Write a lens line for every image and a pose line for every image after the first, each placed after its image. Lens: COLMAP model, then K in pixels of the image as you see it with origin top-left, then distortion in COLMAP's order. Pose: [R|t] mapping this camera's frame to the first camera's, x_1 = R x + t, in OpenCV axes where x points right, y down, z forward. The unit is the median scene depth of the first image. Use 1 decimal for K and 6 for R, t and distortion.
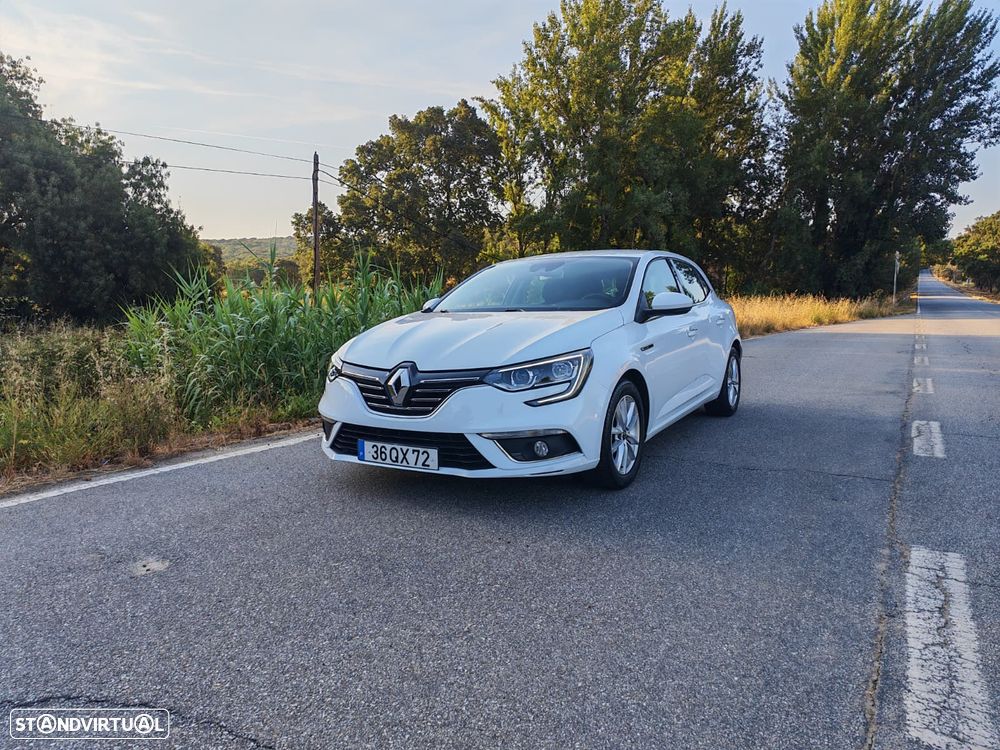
lens RADIAL K [[685.5, 0, 498.7], [0, 685.5, 398.7], [0, 0, 1]] dist [0.042971, -0.051685]
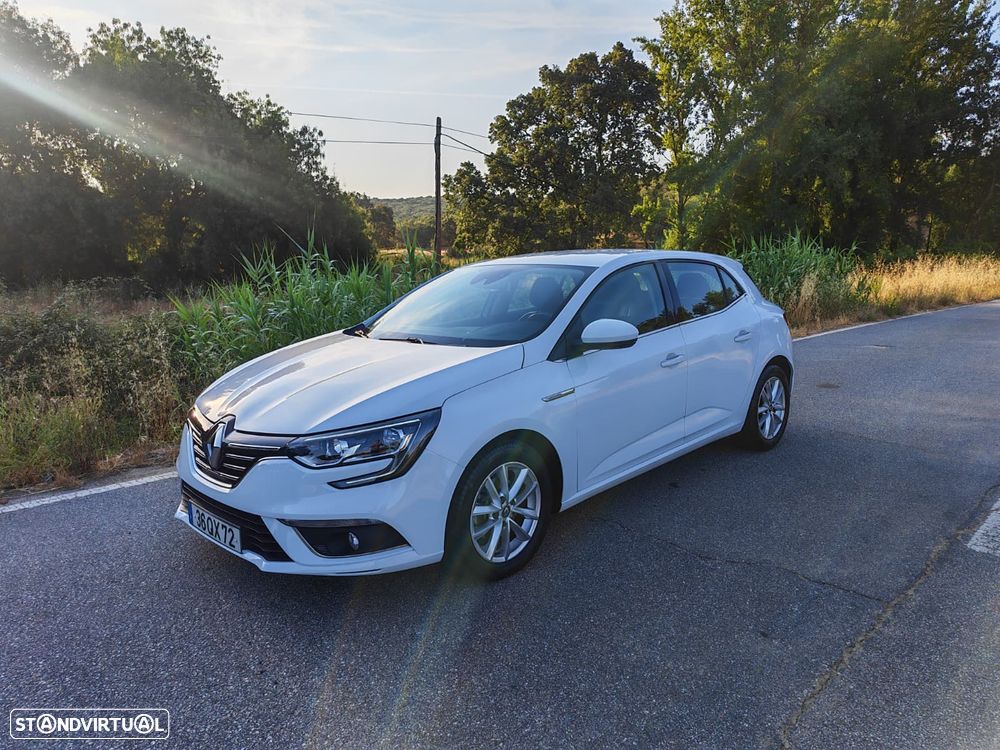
lens RADIAL K [[685.5, 0, 493.6], [0, 685.5, 399.7], [0, 0, 1]] dist [0.042971, -0.051685]
pose [[0.968199, 0.043242, -0.246414, 0.039136], [-0.026588, 0.997156, 0.070519, -0.014370], [0.248763, -0.061725, 0.966596, 0.026964]]
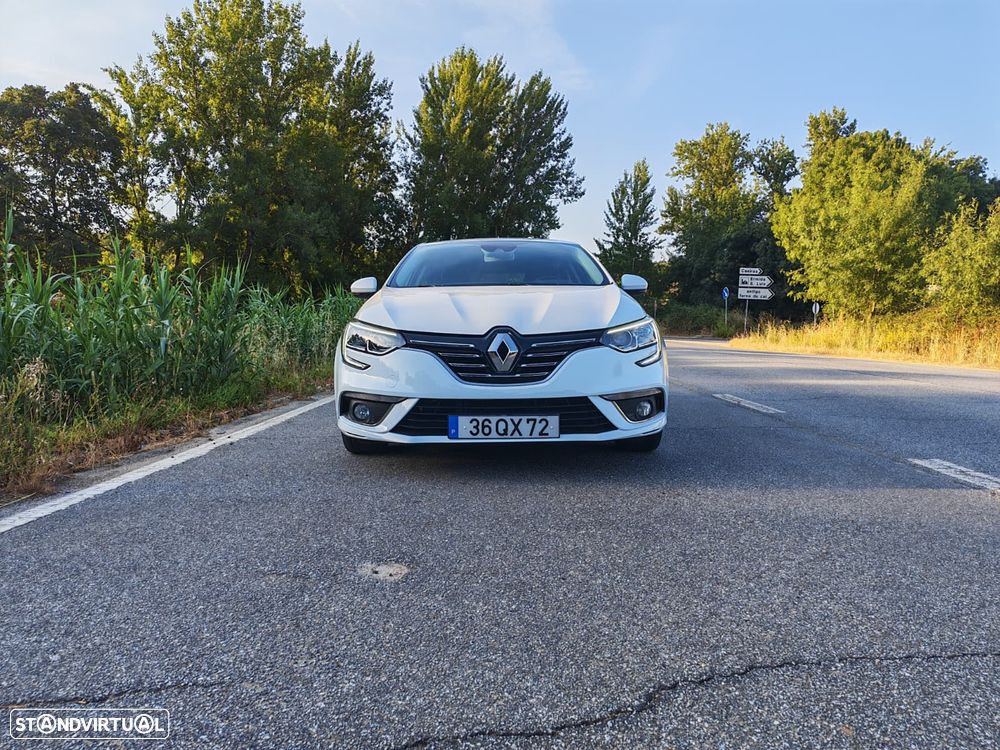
lens RADIAL K [[685.5, 0, 500.9], [0, 685.5, 389.6], [0, 0, 1]] dist [0.042971, -0.051685]
pose [[0.854014, -0.036745, 0.518950, -0.062112], [0.062937, 0.997474, -0.032944, 0.006179], [-0.516429, 0.060796, 0.854169, 0.022359]]
